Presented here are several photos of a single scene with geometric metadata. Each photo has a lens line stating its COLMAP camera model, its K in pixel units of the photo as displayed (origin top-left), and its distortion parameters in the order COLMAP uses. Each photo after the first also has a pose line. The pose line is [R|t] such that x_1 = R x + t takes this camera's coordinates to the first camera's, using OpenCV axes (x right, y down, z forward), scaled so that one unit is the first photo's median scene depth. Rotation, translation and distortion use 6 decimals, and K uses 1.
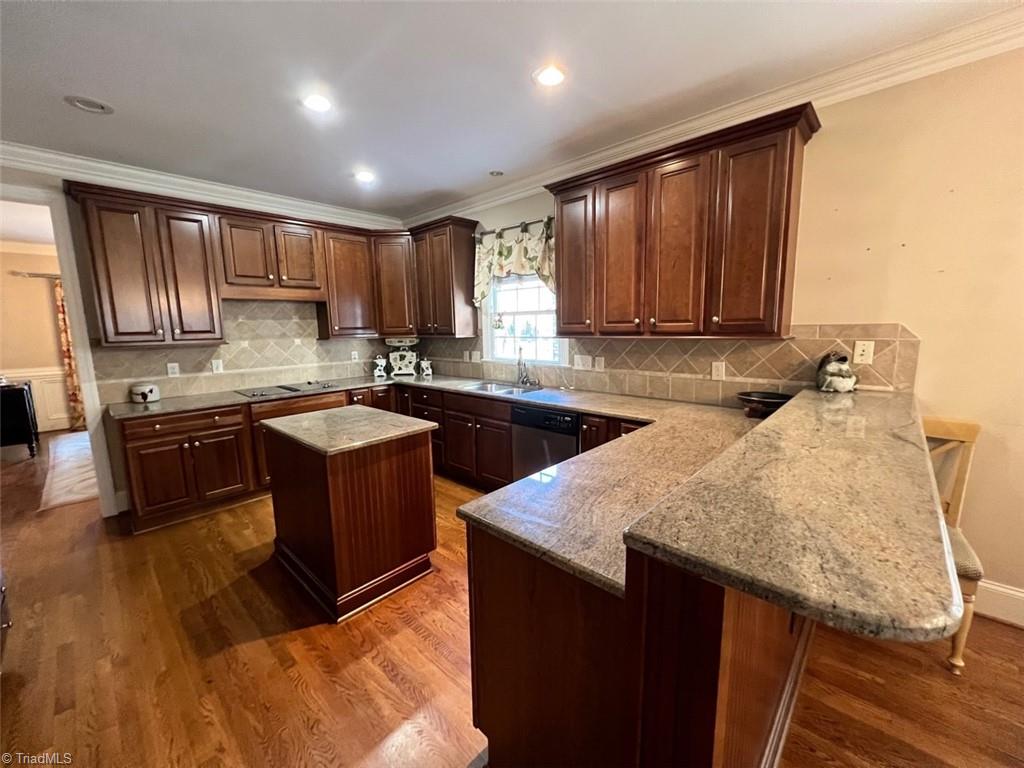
lens RADIAL K [[405.9, 0, 511.3], [0, 405.9, 383.2], [0, 0, 1]] dist [-0.003790, 0.000100]
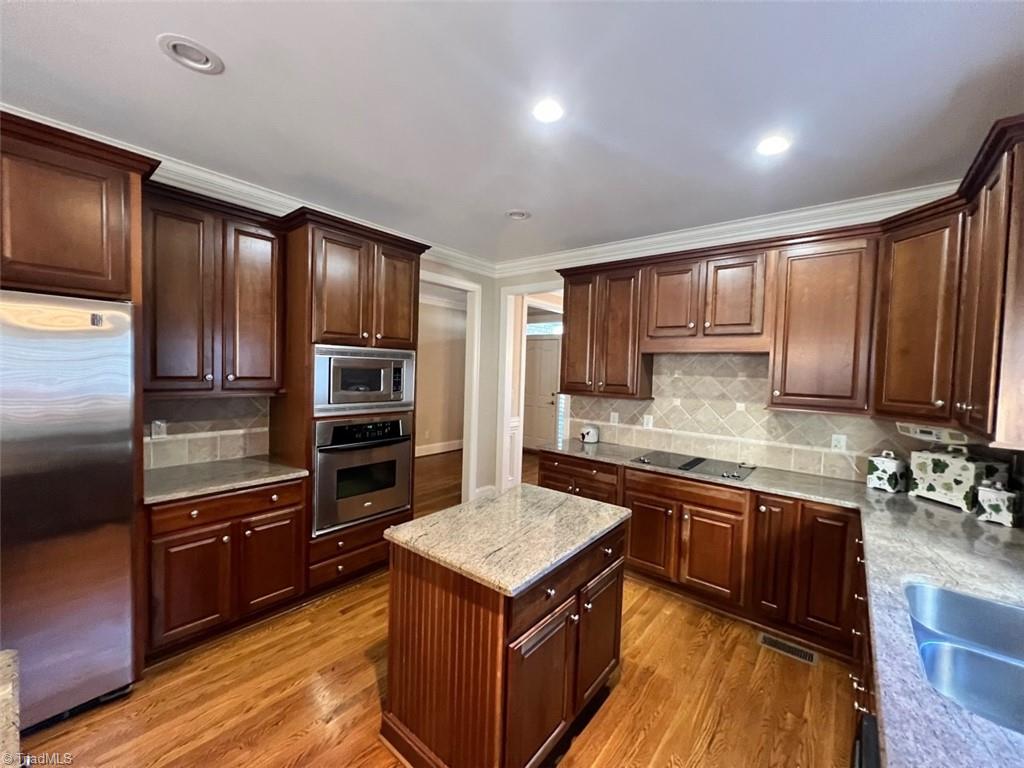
lens RADIAL K [[405.9, 0, 511.3], [0, 405.9, 383.2], [0, 0, 1]] dist [-0.003790, 0.000100]
pose [[0.058350, 0.058401, -0.996586, 0.200300], [-0.174693, 0.983481, 0.047405, -0.115261], [0.982892, 0.171331, 0.067588, 0.572265]]
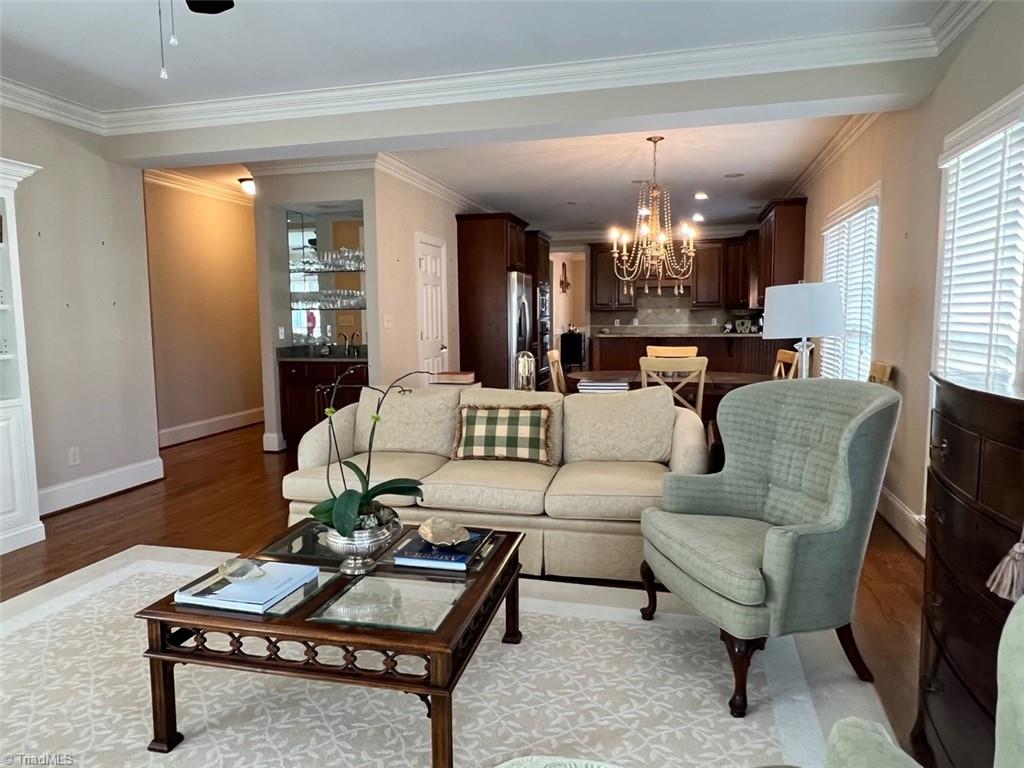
lens RADIAL K [[668.7, 0, 512.0], [0, 668.7, 384.0], [0, 0, 1]] dist [-0.002918, -0.002913]
pose [[0.483200, 0.104329, -0.869272, 1.680227], [-0.122949, 0.991122, 0.050610, 0.151395], [0.866834, 0.082422, 0.491737, -0.983103]]
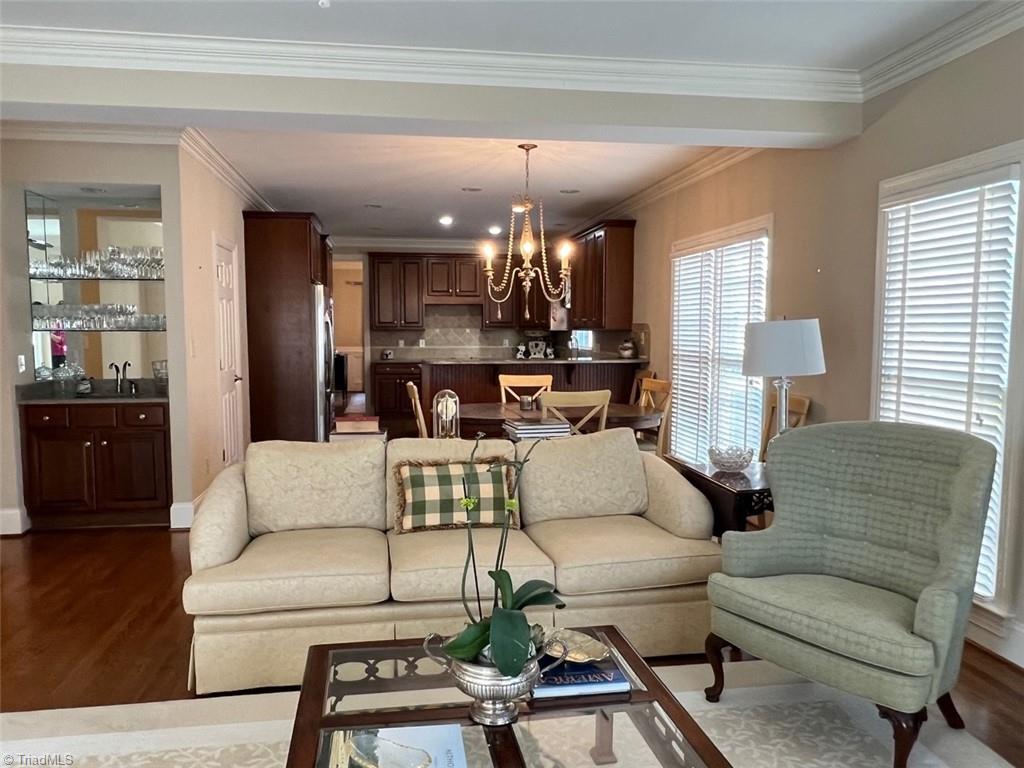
lens RADIAL K [[748.0, 0, 509.9], [0, 748.0, 388.7], [0, 0, 1]] dist [-0.002067, -0.001874]
pose [[0.788136, 0.070206, -0.611484, 1.418976], [-0.102867, 0.994525, -0.018401, 0.159029], [0.606844, 0.077404, 0.791043, -1.177465]]
